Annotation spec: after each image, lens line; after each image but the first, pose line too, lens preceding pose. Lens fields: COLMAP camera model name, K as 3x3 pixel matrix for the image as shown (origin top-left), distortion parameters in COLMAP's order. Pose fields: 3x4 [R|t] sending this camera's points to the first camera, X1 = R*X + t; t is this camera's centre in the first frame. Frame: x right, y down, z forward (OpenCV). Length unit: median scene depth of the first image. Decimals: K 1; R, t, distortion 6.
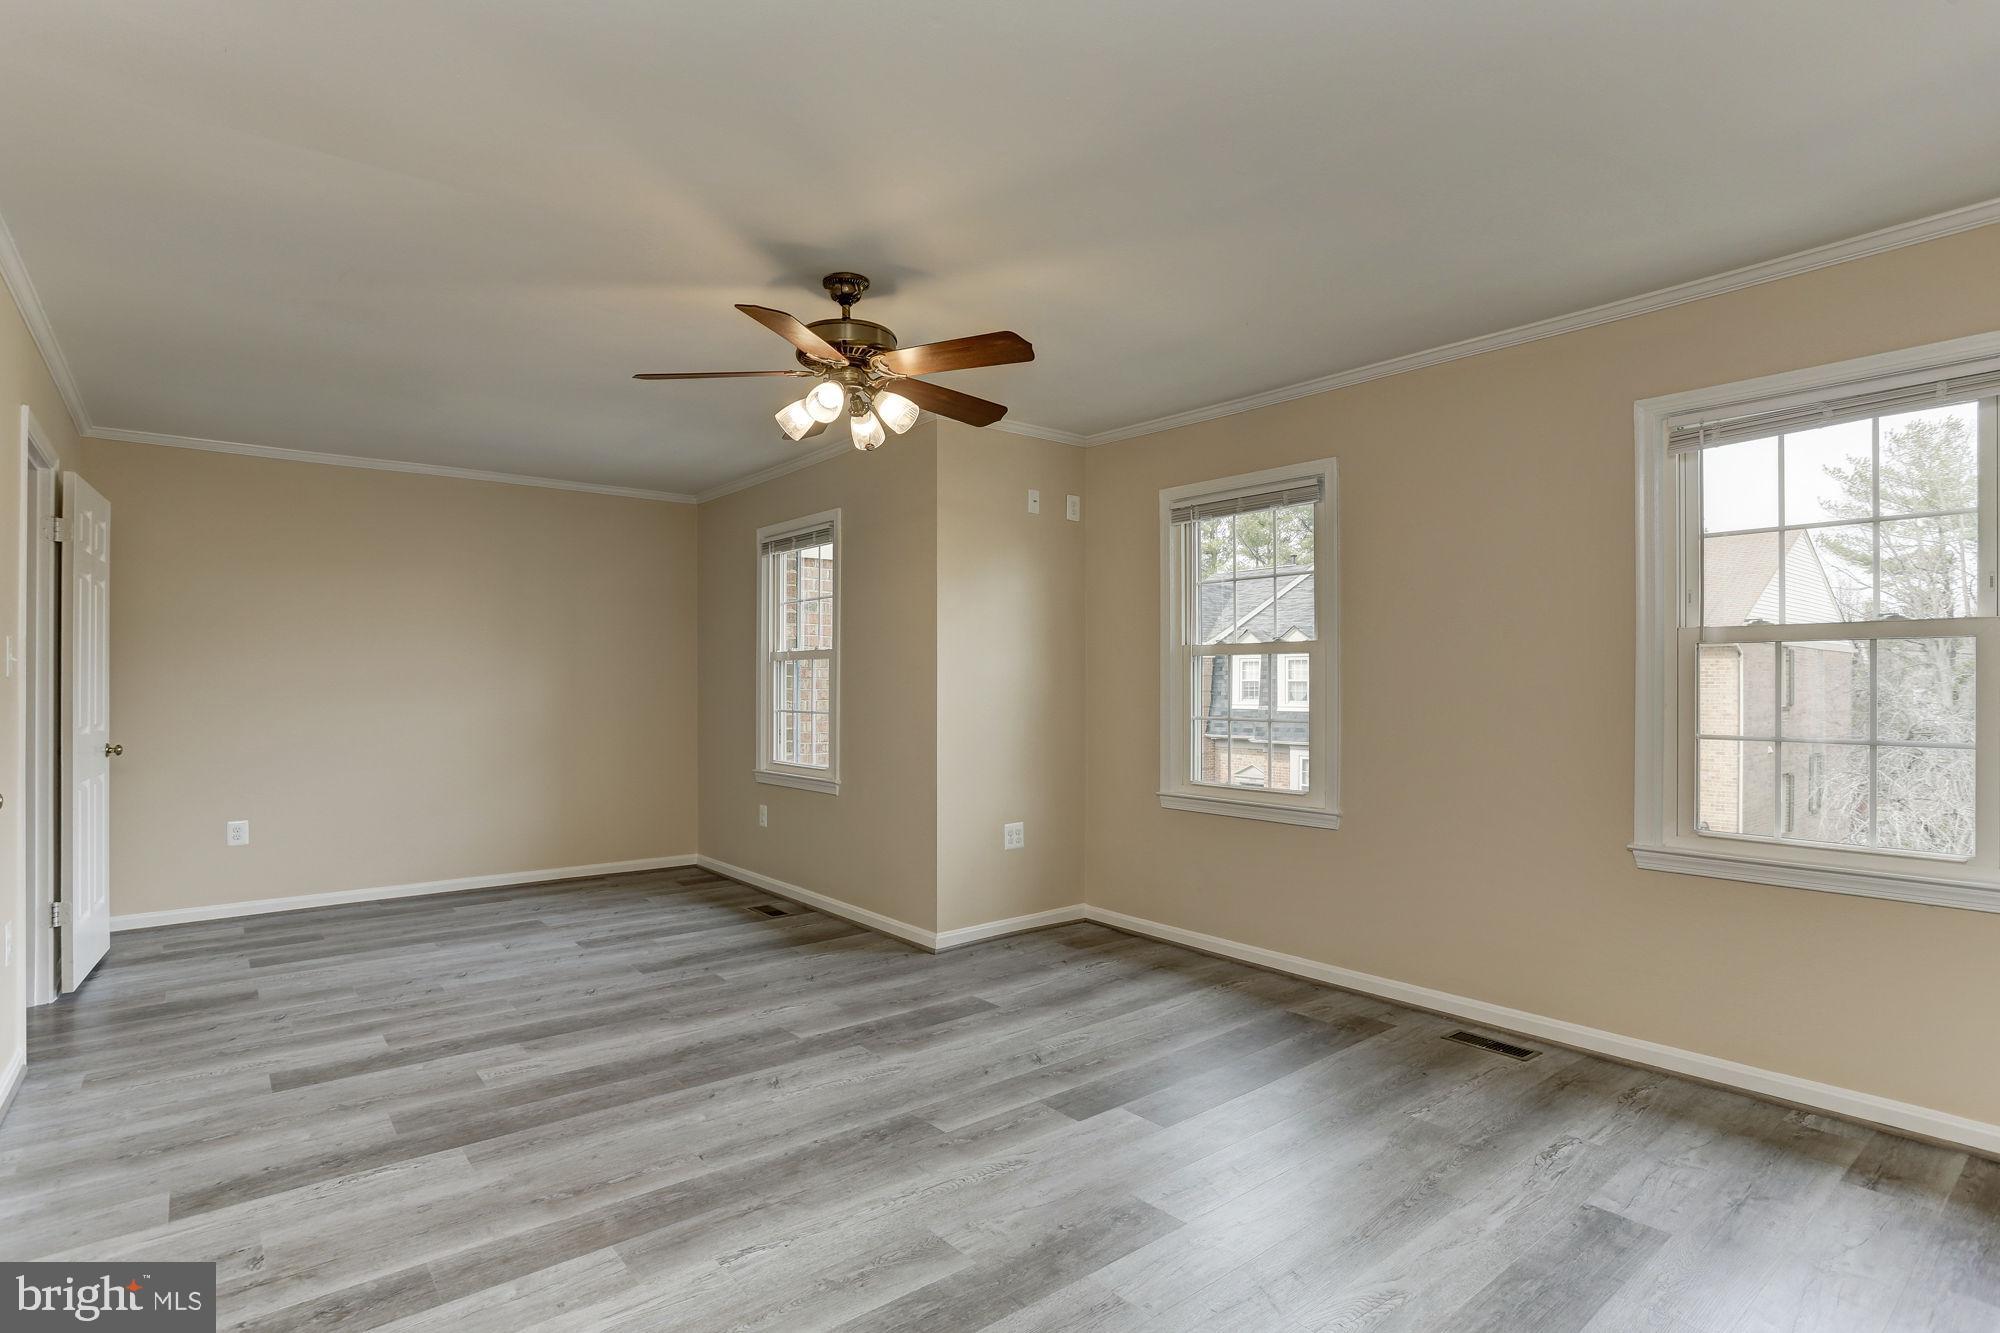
lens RADIAL K [[997.7, 0, 978.4], [0, 997.7, 684.1], [0, 0, 1]] dist [-0.046133, 0.017982]
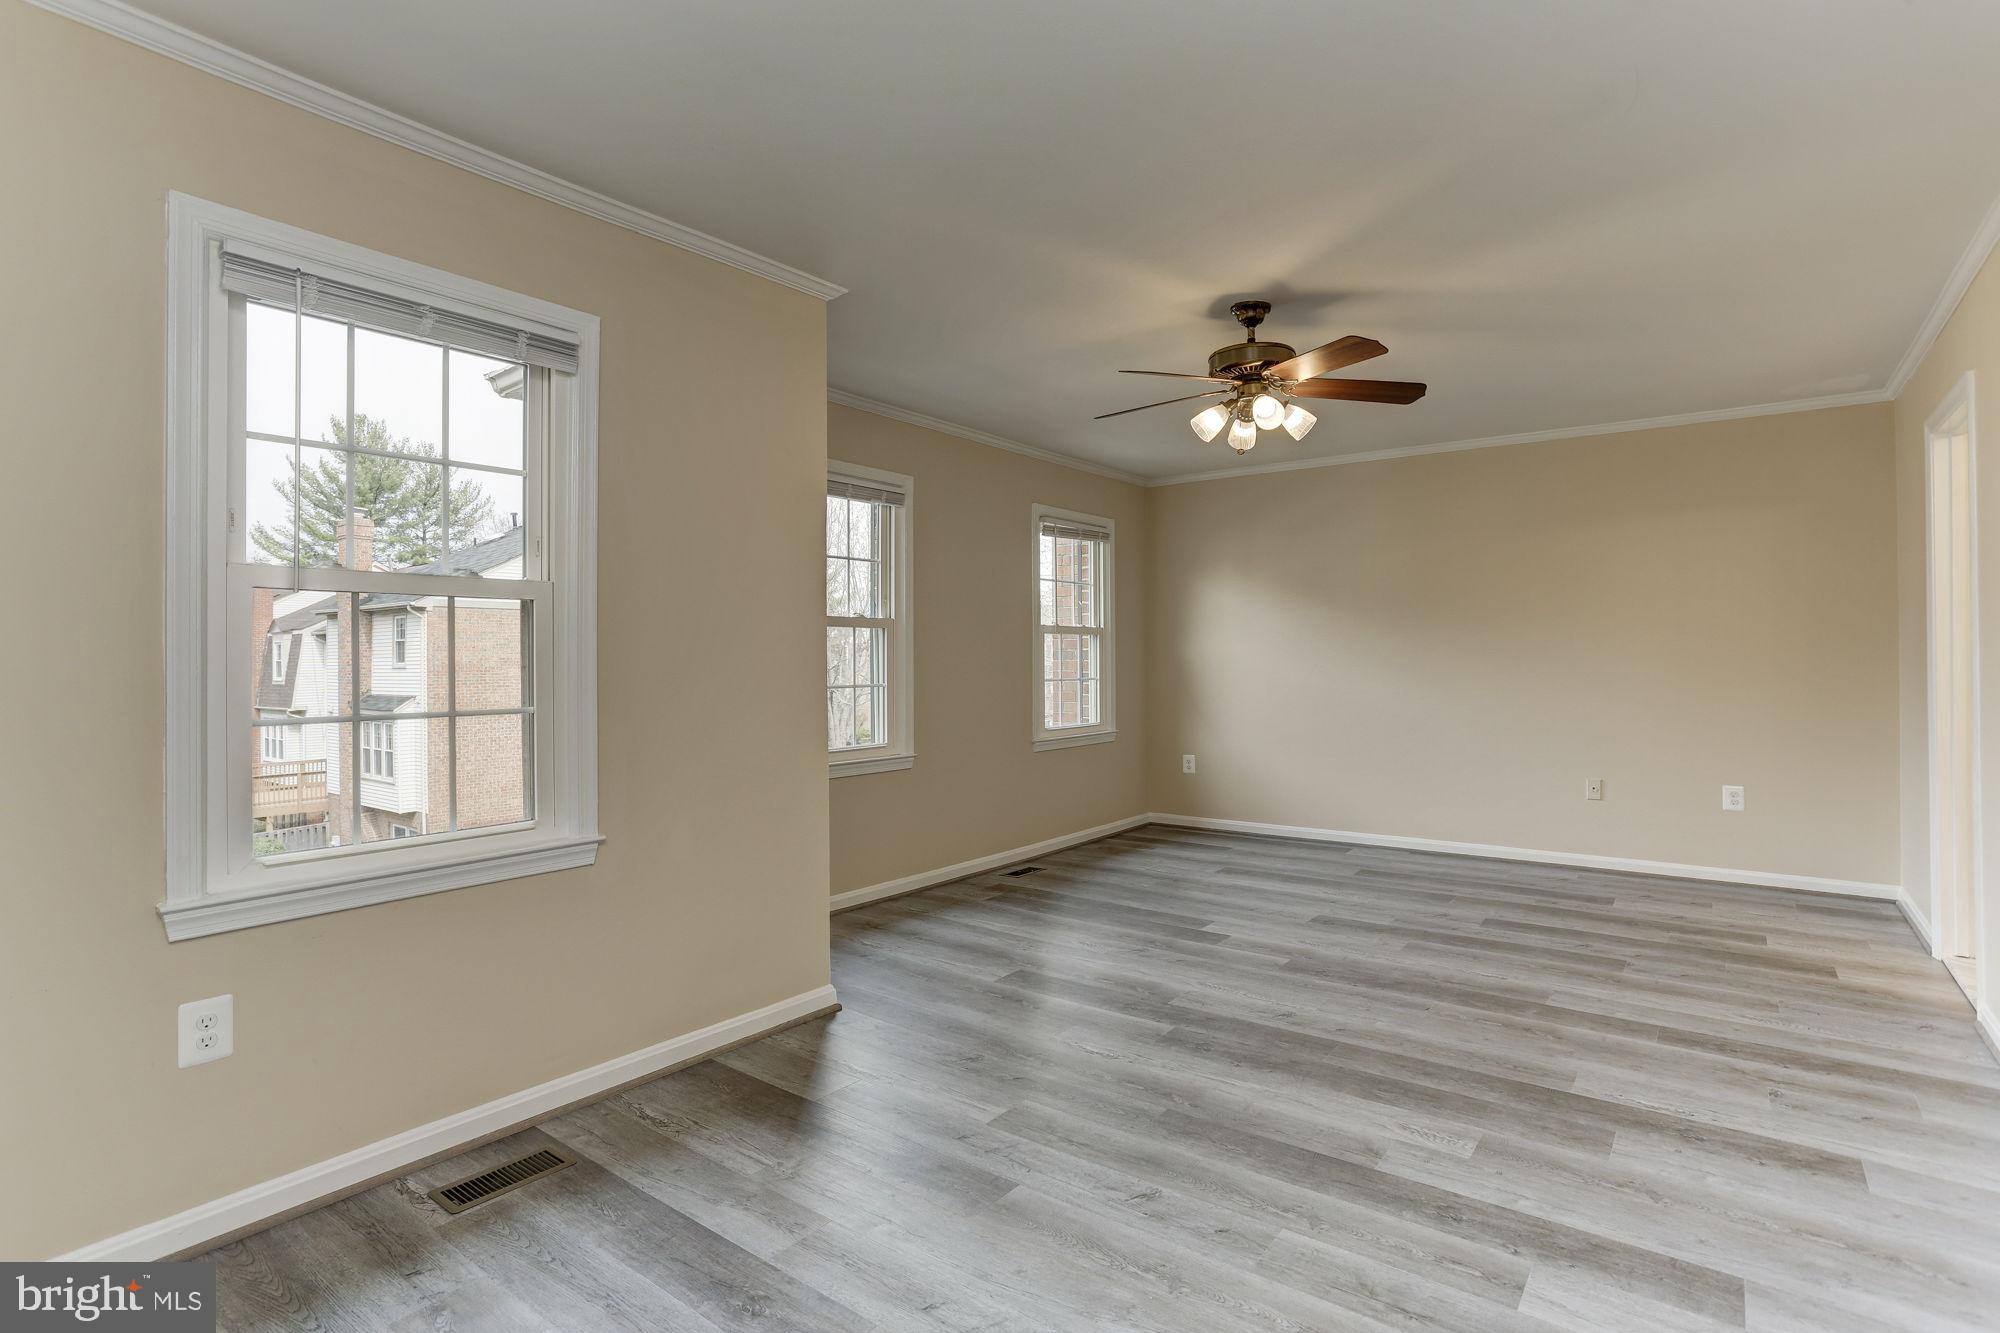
lens RADIAL K [[997.7, 0, 989.4], [0, 997.7, 655.7], [0, 0, 1]] dist [-0.046133, 0.017982]
pose [[-0.248844, 0.005236, 0.968530, -1.176482], [0.005886, 0.999975, -0.003893, 0.009315], [-0.968526, 0.004732, -0.248868, 1.577687]]
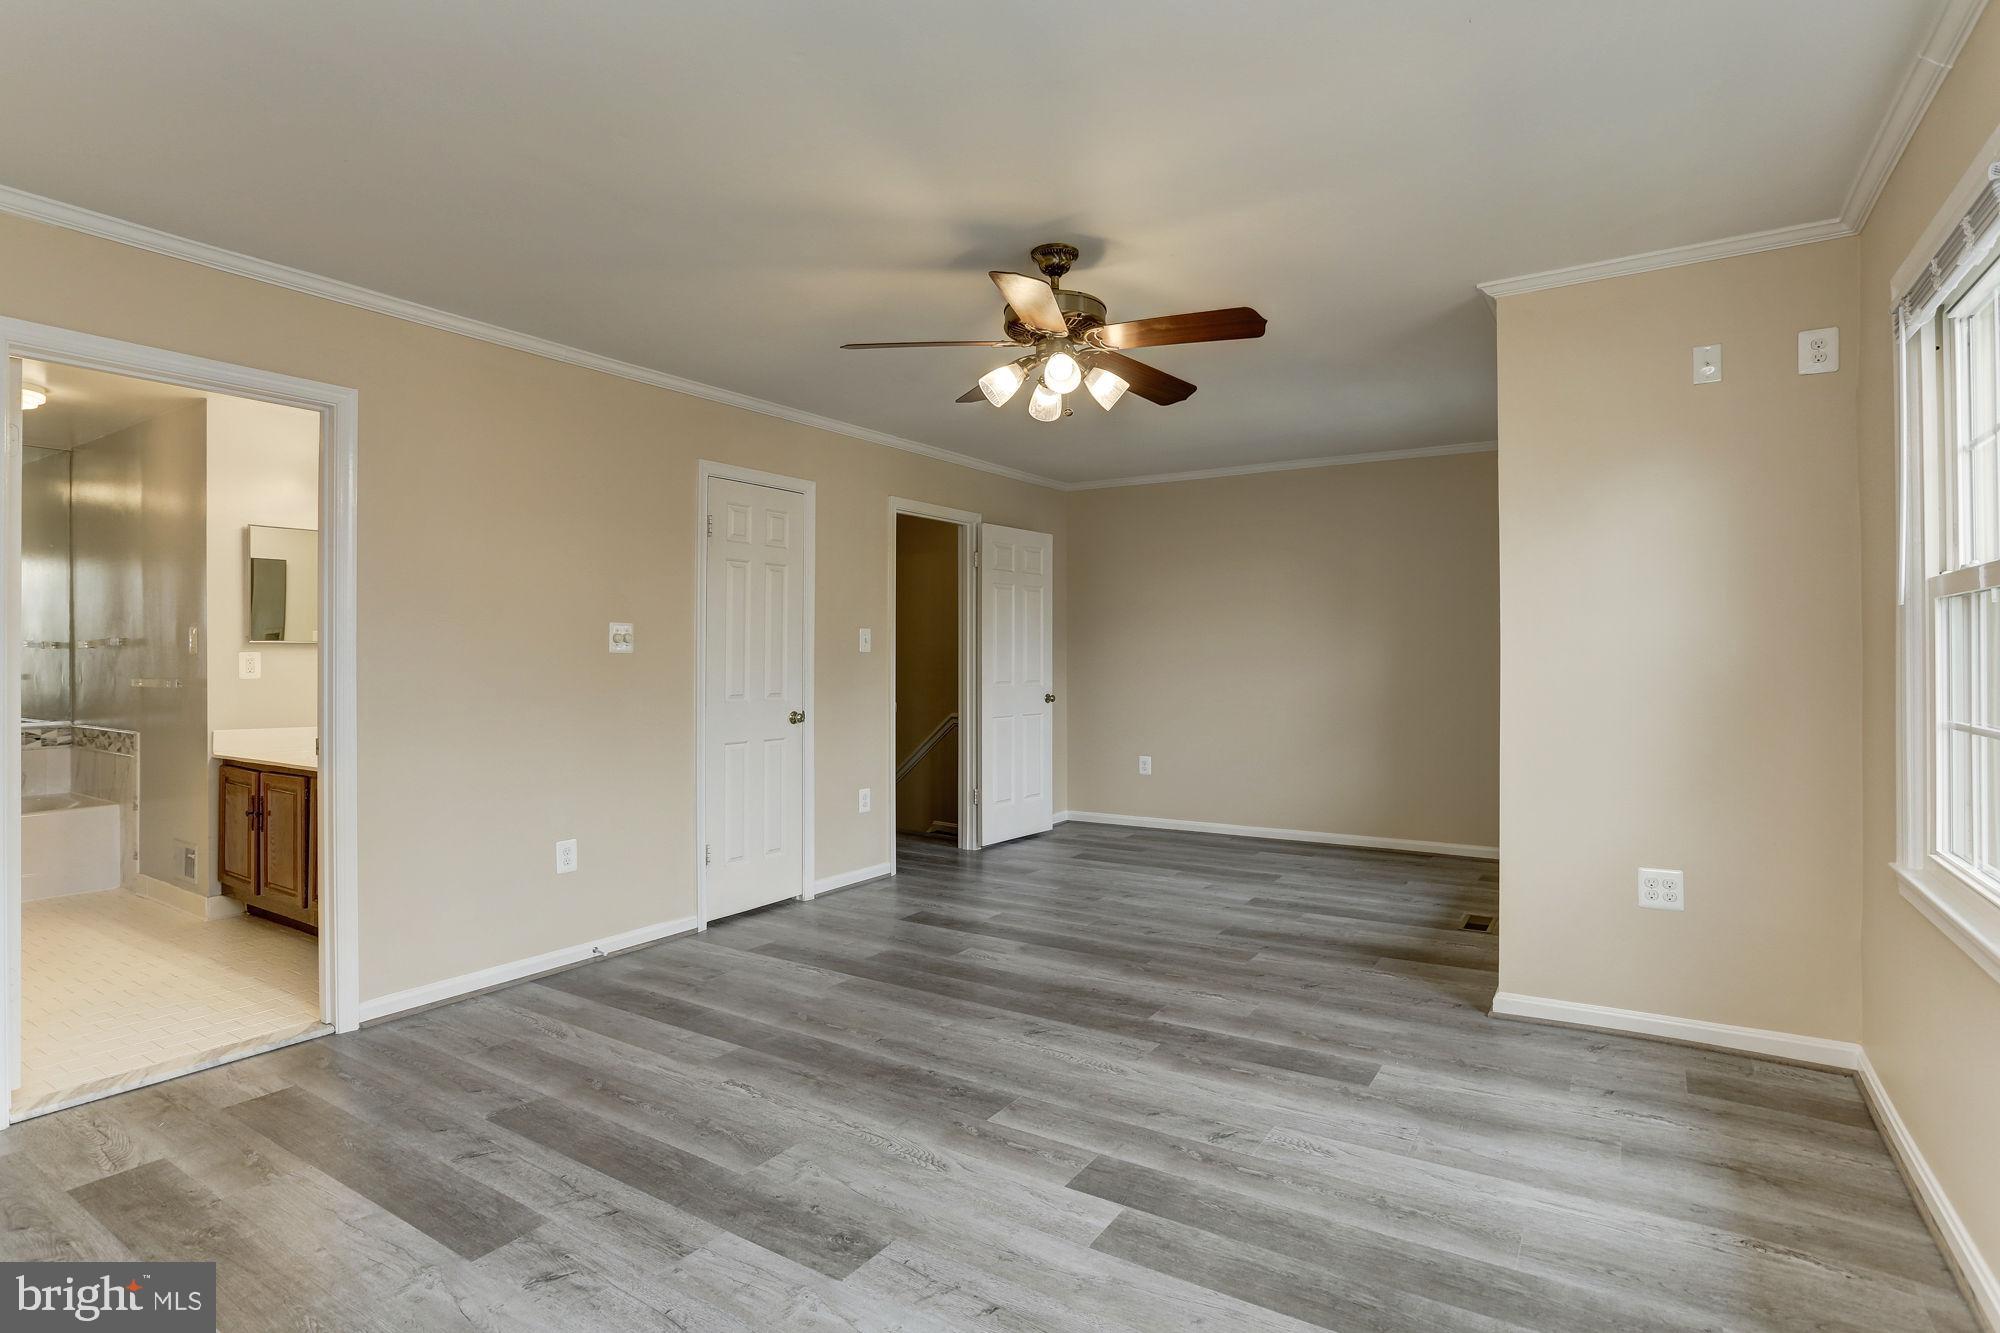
lens RADIAL K [[997.7, 0, 1009.3], [0, 997.7, 621.2], [0, 0, 1]] dist [-0.046133, 0.017982]
pose [[0.336564, -0.029068, -0.941212, 0.780721], [-0.002288, 0.999495, -0.031687, 0.001749], [0.941658, 0.012818, 0.336327, 0.611670]]
